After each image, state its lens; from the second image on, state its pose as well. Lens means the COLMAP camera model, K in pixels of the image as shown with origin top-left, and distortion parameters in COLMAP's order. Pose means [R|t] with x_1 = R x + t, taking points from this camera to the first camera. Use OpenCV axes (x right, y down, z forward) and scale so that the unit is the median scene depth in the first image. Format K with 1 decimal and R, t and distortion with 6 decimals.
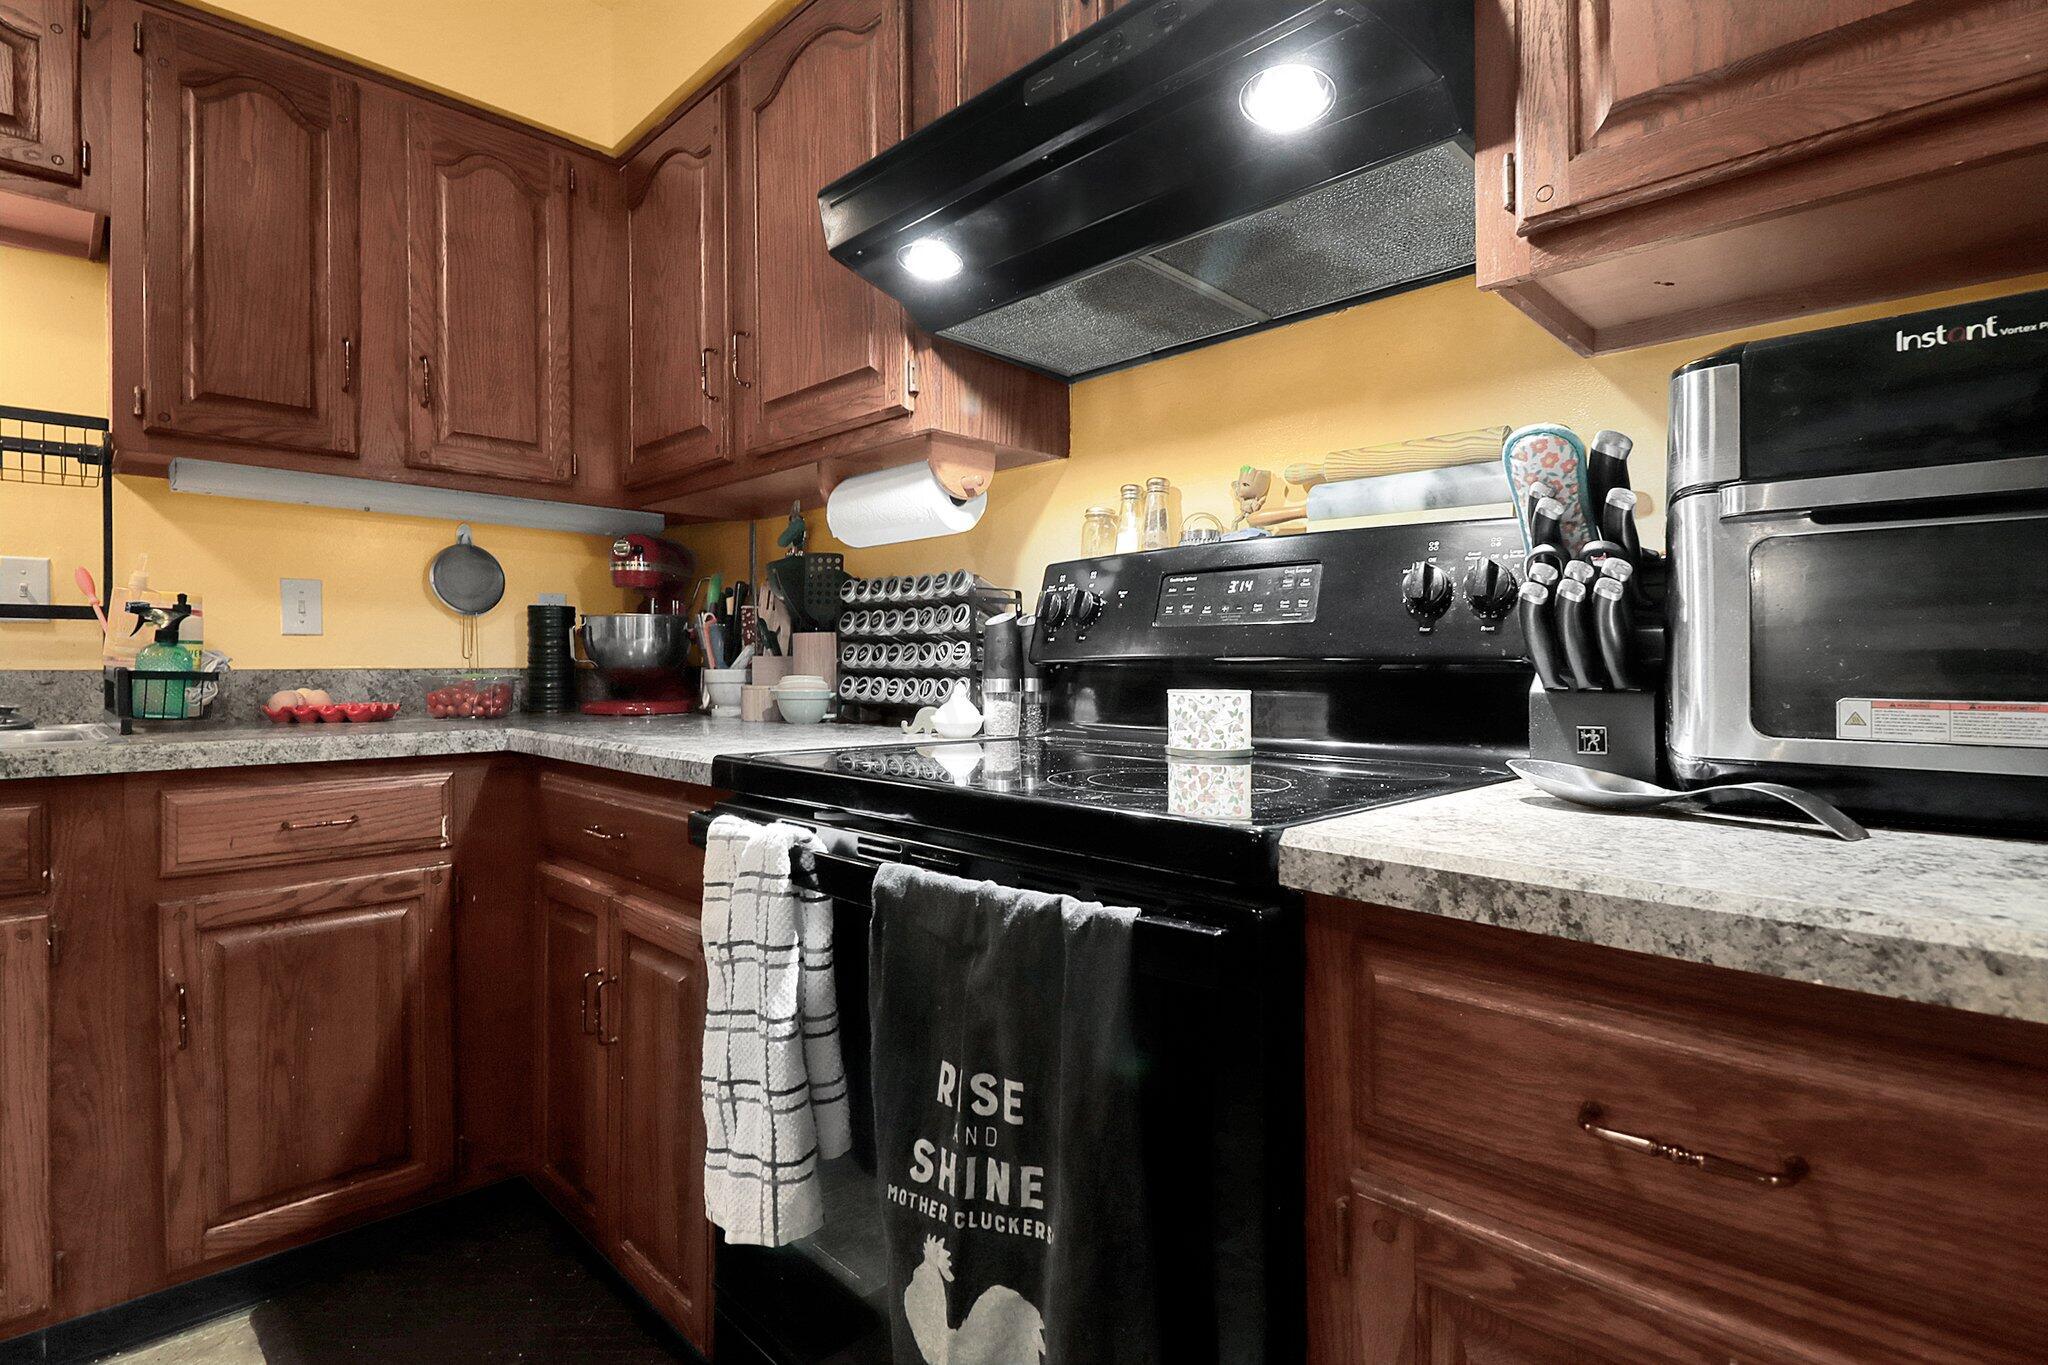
lens RADIAL K [[974.1, 0, 1021.6], [0, 974.1, 670.9], [0, 0, 1]] dist [0.002653, 0.000274]
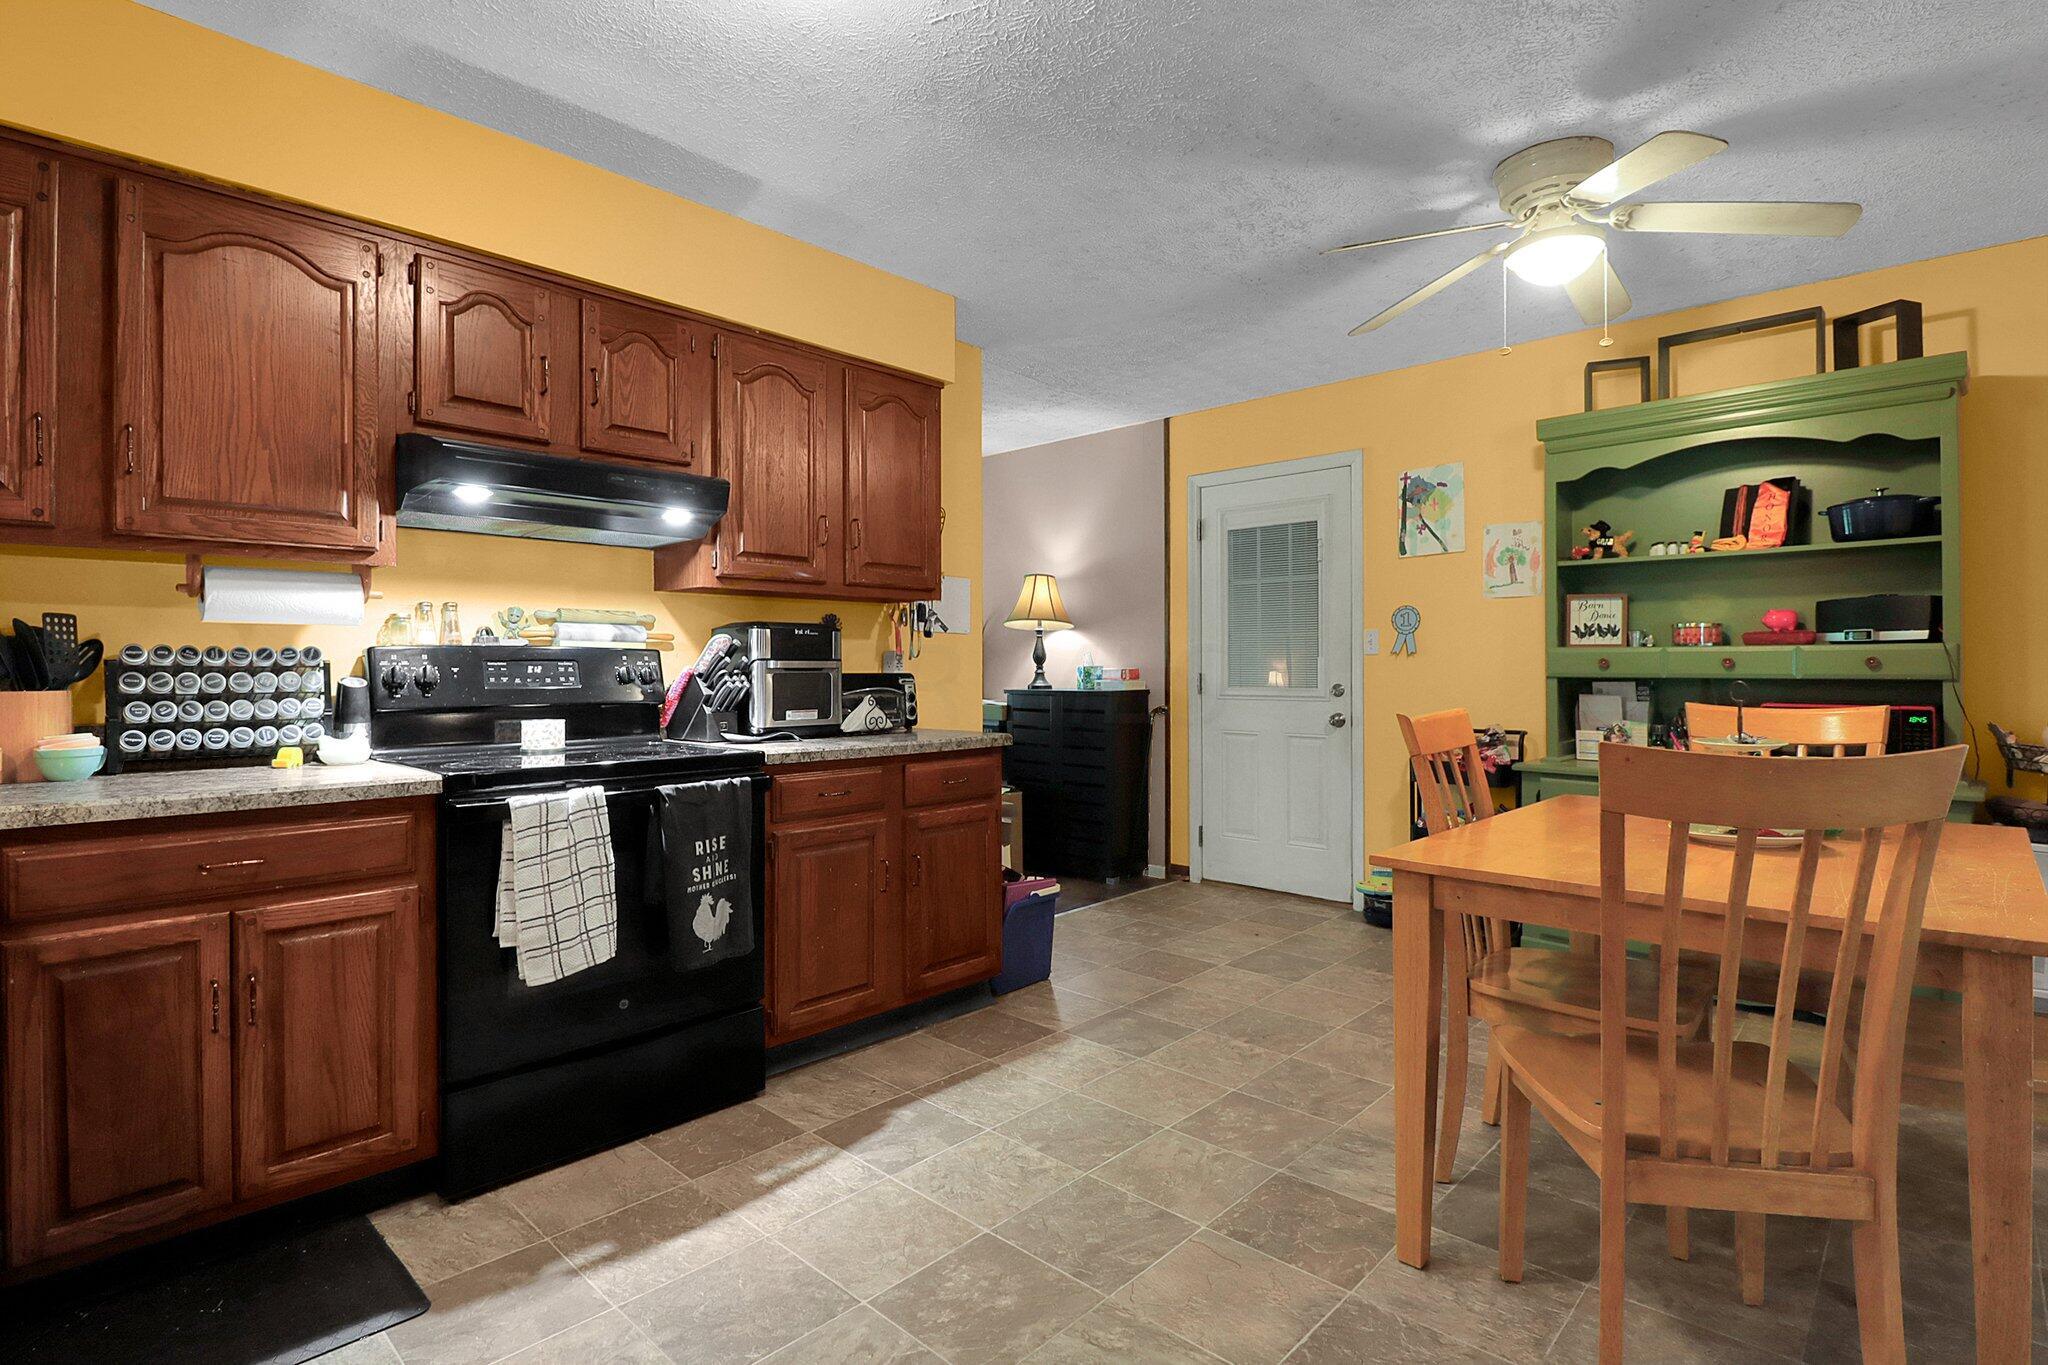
lens RADIAL K [[974.1, 0, 1021.9], [0, 974.1, 674.2], [0, 0, 1]] dist [0.002653, 0.000274]
pose [[-0.026138, -0.006491, 0.999637, -2.005095], [0.007743, 0.999948, 0.006695, -0.089549], [-0.999628, 0.007916, -0.026087, 0.031987]]
